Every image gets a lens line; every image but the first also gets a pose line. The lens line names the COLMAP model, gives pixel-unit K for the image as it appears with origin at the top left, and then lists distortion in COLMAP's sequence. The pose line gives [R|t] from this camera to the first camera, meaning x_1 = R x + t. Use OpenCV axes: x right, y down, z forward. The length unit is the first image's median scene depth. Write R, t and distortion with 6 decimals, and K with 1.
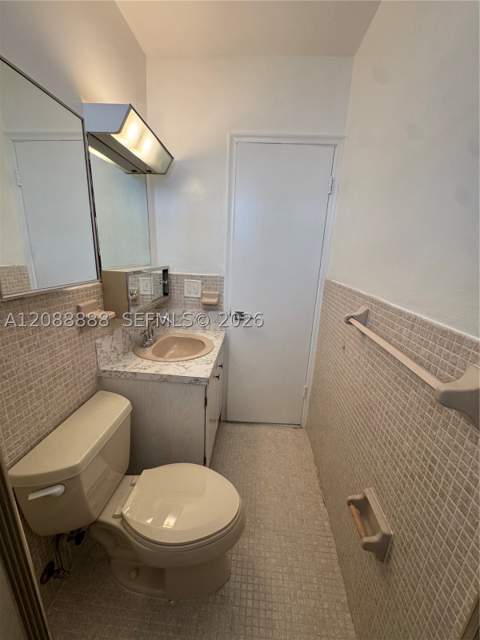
lens RADIAL K [[257.3, 0, 240.4], [0, 257.3, 320.0], [0, 0, 1]] dist [-0.003404, 0.000108]
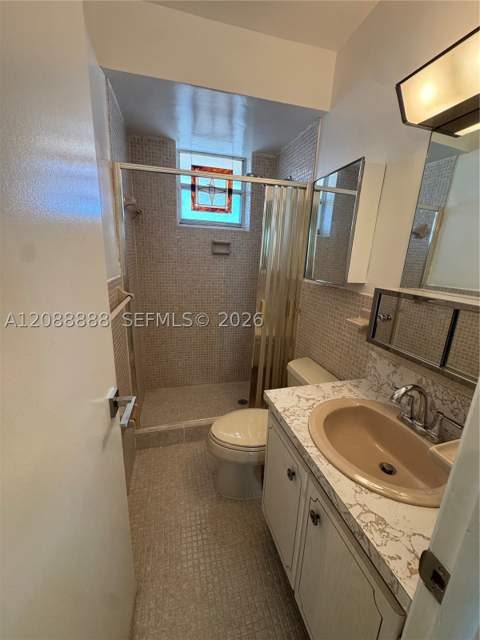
lens RADIAL K [[257.3, 0, 240.4], [0, 257.3, 320.0], [0, 0, 1]] dist [-0.003404, 0.000108]
pose [[-0.942506, 0.001097, -0.334187, 0.250113], [-0.163102, 0.871299, 0.462856, -0.386414], [0.291685, 0.490751, -0.821026, 1.509786]]
